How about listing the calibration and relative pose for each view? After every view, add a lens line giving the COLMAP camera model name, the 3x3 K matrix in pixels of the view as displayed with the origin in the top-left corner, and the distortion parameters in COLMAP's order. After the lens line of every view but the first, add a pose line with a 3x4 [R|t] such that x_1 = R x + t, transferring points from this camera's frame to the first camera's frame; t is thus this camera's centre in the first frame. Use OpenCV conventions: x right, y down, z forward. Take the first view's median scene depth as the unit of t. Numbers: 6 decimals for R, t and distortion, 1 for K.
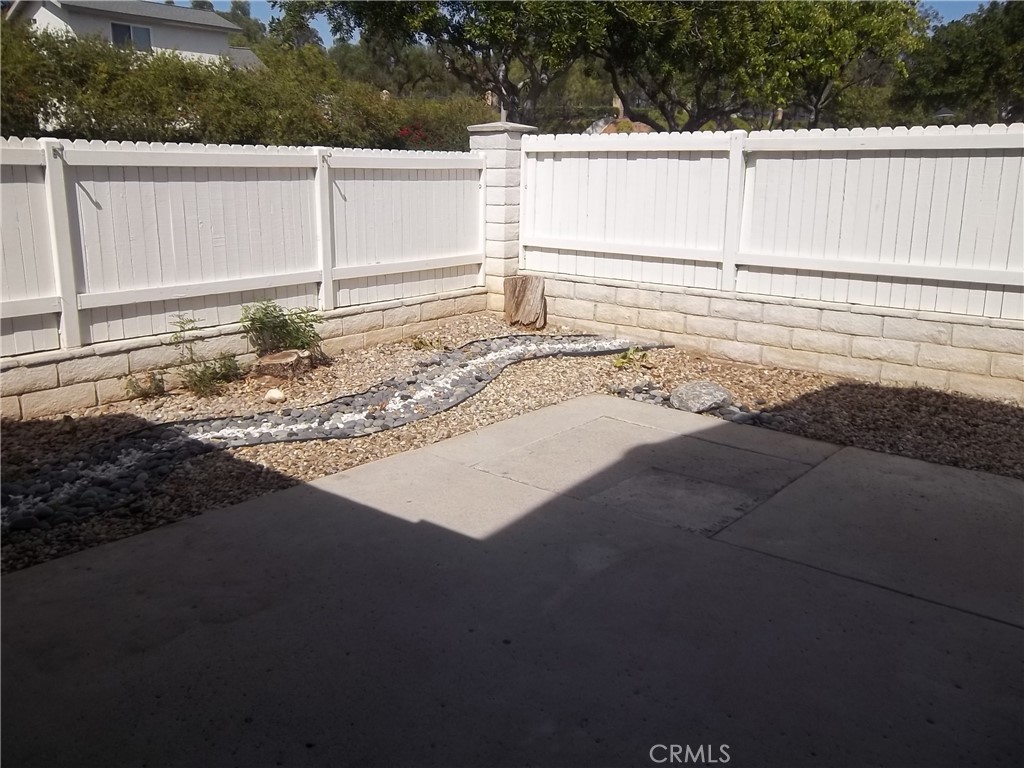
lens RADIAL K [[847.8, 0, 512.0], [0, 847.8, 384.0], [0, 0, 1]] dist [0.003080, 0.002897]
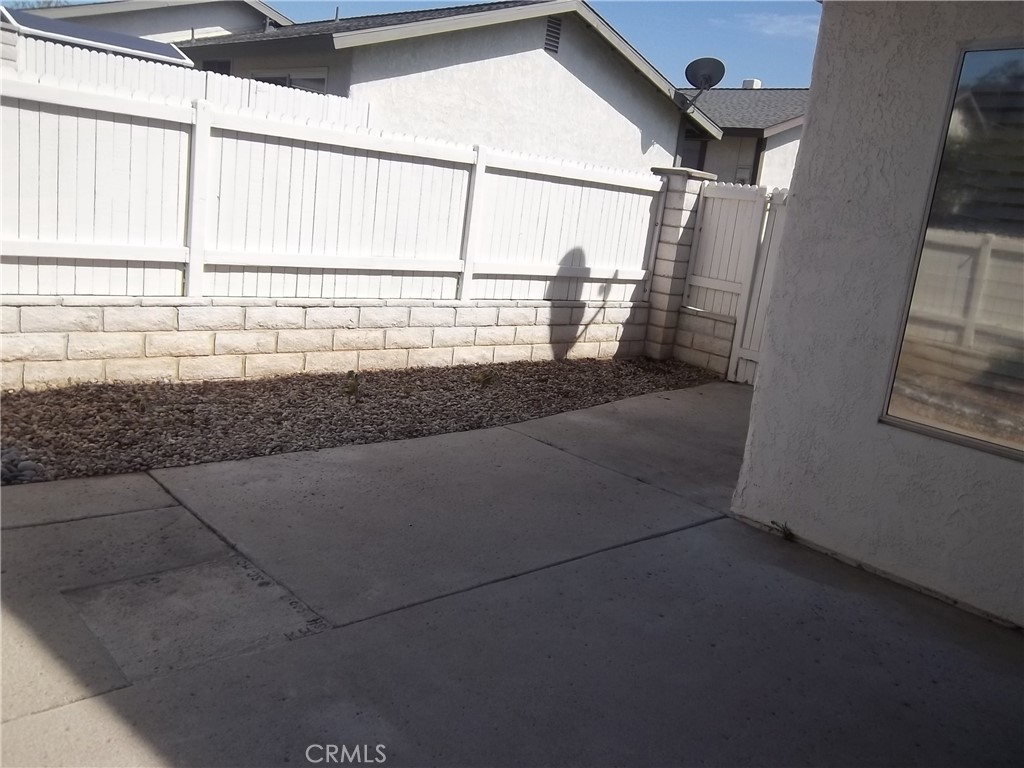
lens RADIAL K [[847.8, 0, 512.0], [0, 847.8, 384.0], [0, 0, 1]] dist [0.003080, 0.002897]
pose [[0.167617, -0.202428, 0.964846, -0.325371], [0.121854, 0.975441, 0.183482, -0.117314], [-0.978292, 0.086816, 0.188167, 0.475133]]
